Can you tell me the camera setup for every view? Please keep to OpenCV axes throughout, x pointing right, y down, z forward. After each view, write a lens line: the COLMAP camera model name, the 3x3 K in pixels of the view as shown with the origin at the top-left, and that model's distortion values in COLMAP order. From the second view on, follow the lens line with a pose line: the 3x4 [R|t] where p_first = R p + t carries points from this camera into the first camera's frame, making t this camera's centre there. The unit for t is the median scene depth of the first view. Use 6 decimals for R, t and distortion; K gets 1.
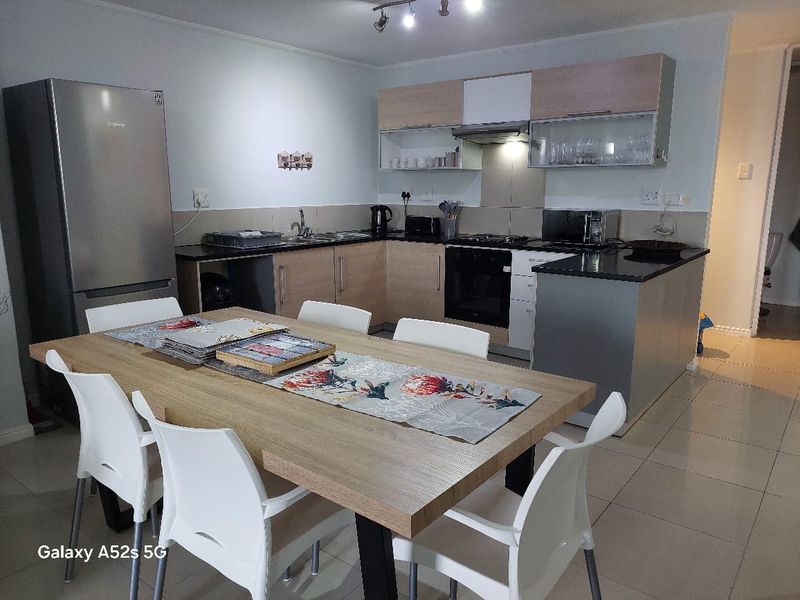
lens RADIAL K [[572.0, 0, 386.3], [0, 572.0, 301.5], [0, 0, 1]] dist [0.078900, -0.080937]
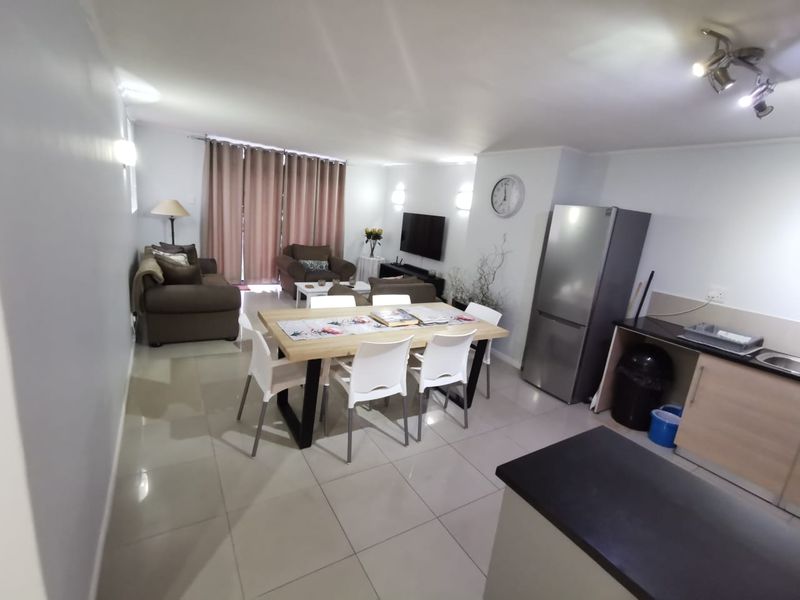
lens RADIAL K [[371.3, 0, 399.9], [0, 371.3, 295.8], [0, 0, 1]] dist [0.001362, 0.000645]
pose [[-0.329641, 0.180669, -0.926658, 1.337598], [-0.294455, 0.912885, 0.282731, -0.482402], [0.897014, 0.366058, -0.247725, 1.568101]]
